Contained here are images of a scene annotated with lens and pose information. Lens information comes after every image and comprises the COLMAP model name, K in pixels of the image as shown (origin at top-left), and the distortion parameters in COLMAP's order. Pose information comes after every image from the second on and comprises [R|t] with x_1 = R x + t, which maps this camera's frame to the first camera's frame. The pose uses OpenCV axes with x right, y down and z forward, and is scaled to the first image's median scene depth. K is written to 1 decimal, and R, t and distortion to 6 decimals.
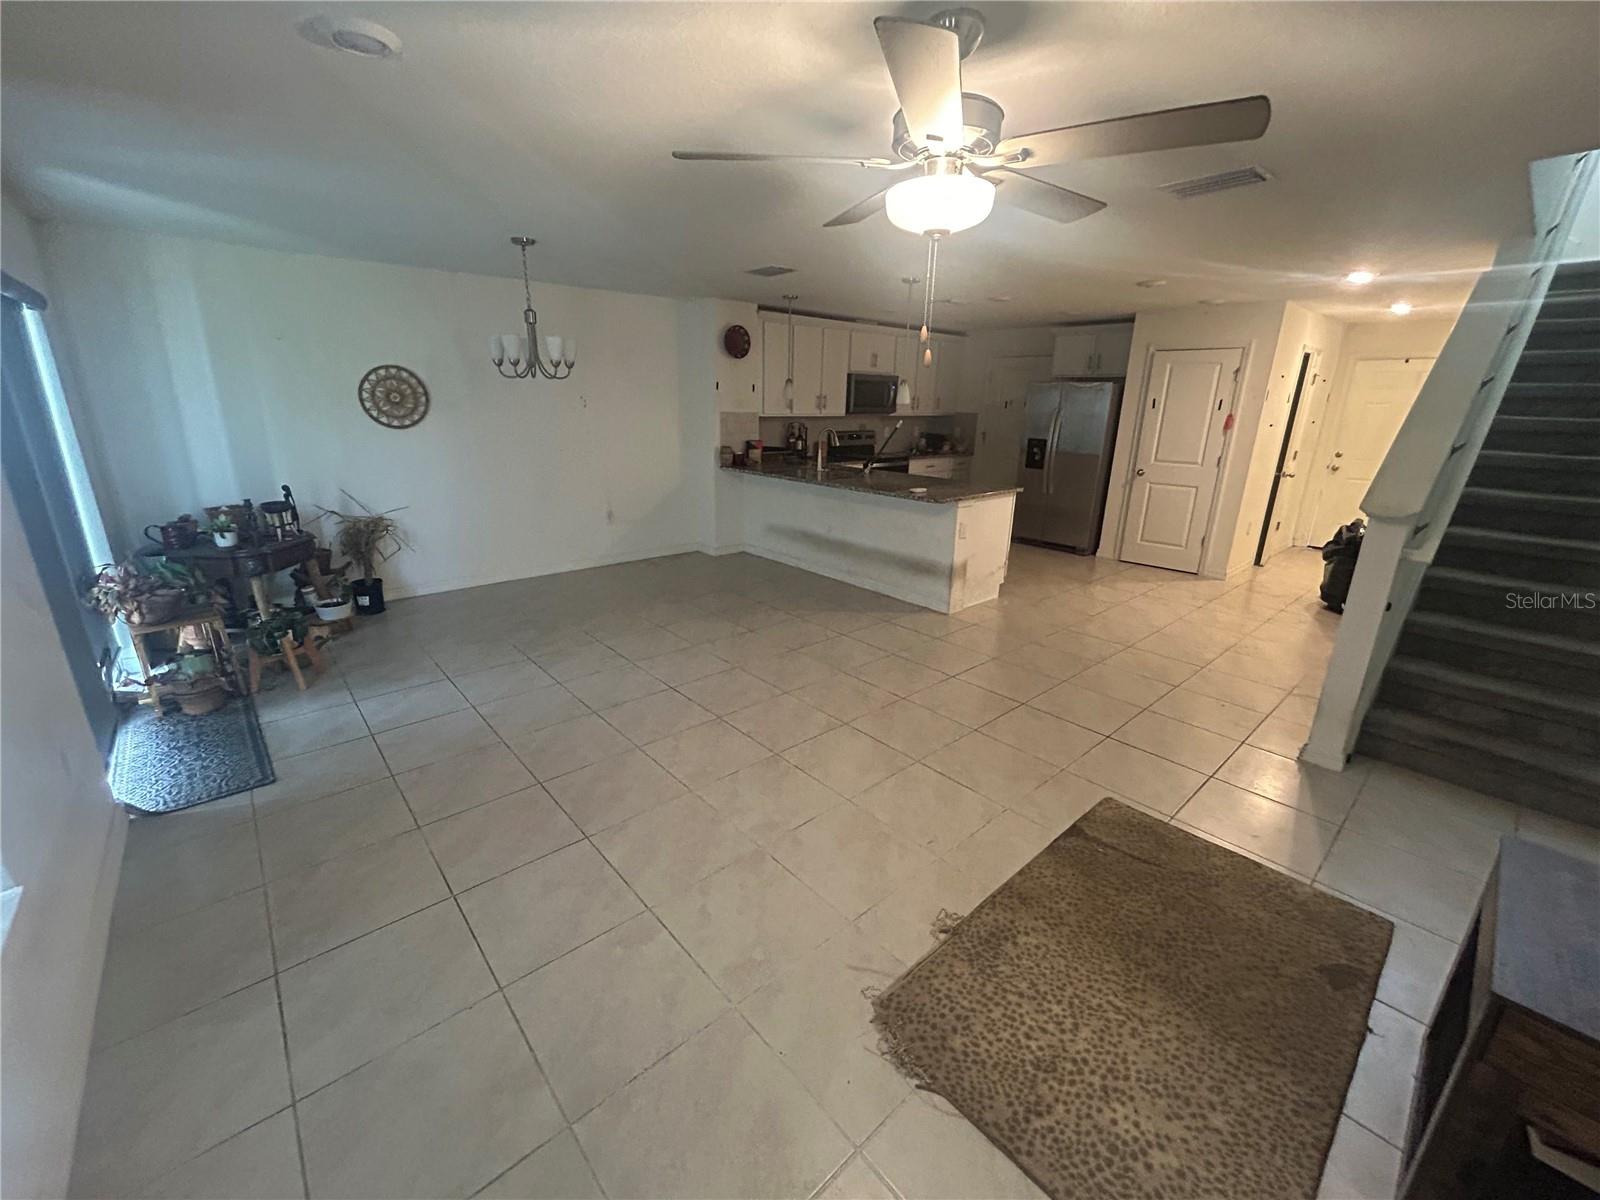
lens RADIAL K [[650.1, 0, 796.0], [0, 650.1, 597.7], [0, 0, 1]] dist [-0.001348, -0.000070]
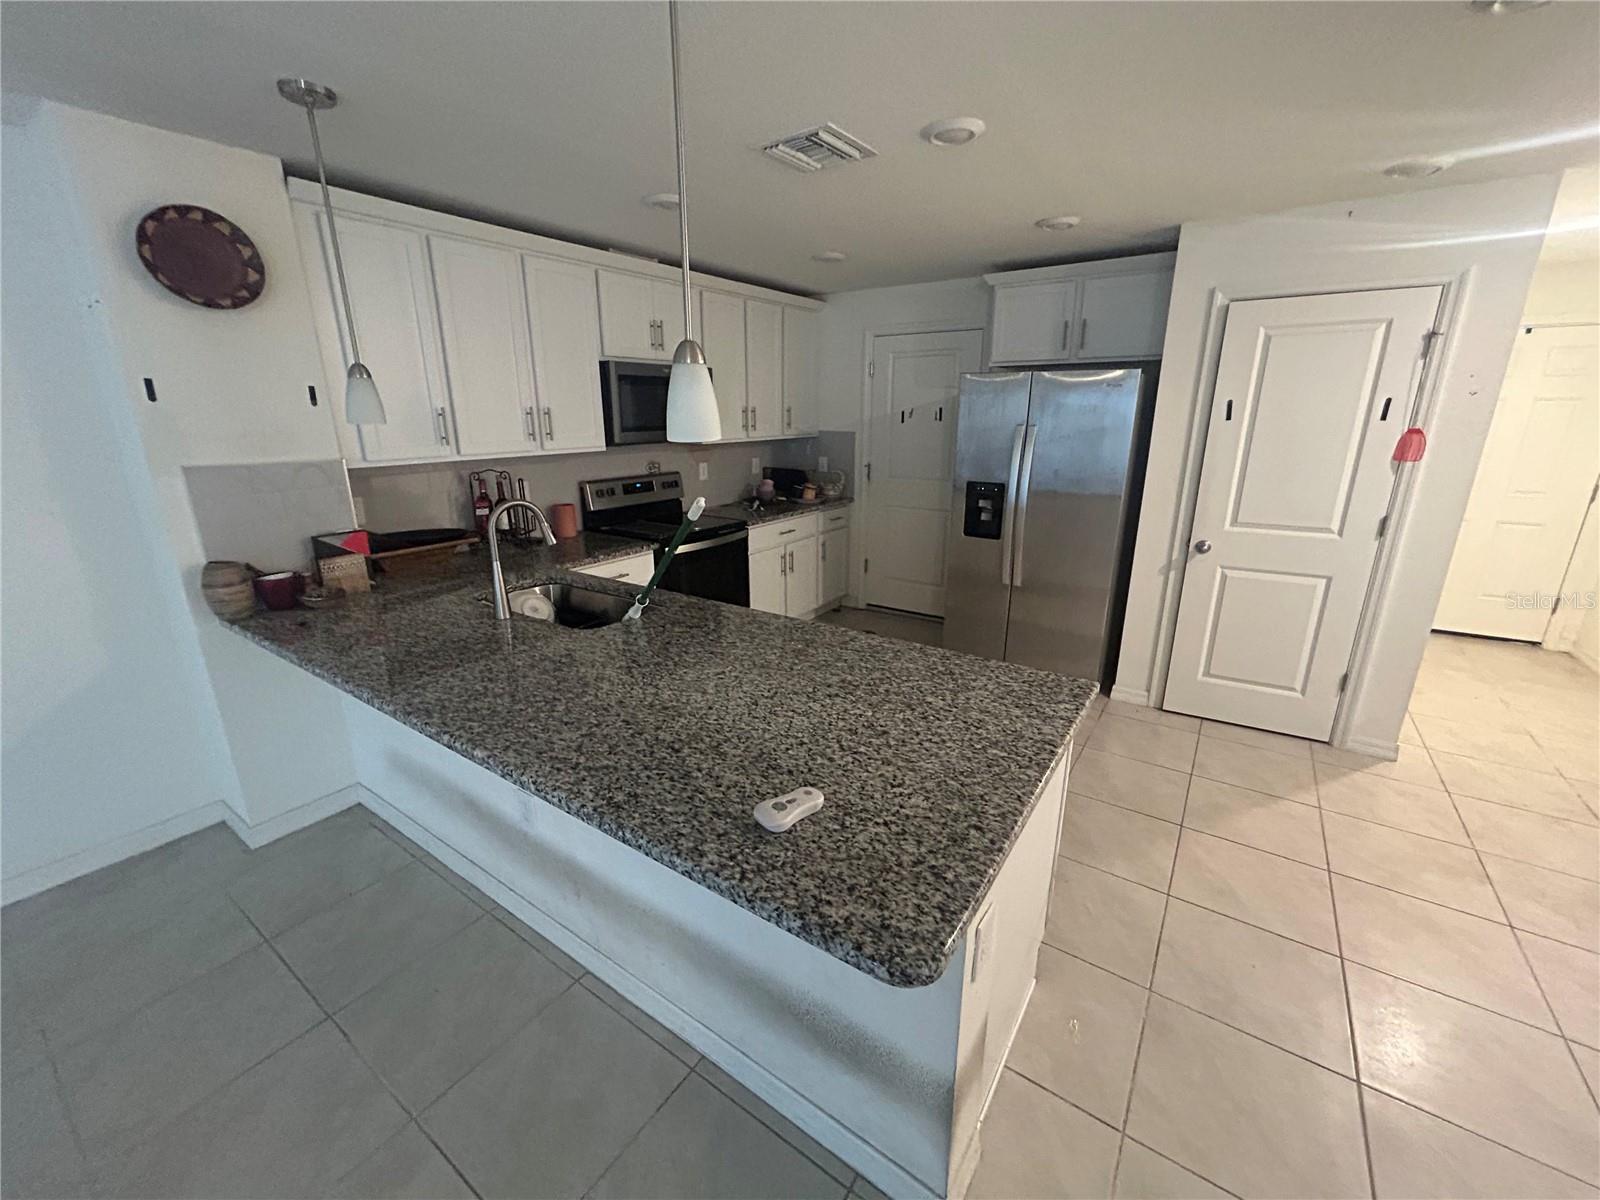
lens RADIAL K [[650.1, 0, 799.6], [0, 650.1, 599.9], [0, 0, 1]] dist [-0.001348, -0.000070]
pose [[0.970090, -0.090642, 0.225188, 0.099734], [0.093142, 0.995653, -0.000479, -0.162725], [-0.224165, 0.021439, 0.974315, 0.523236]]
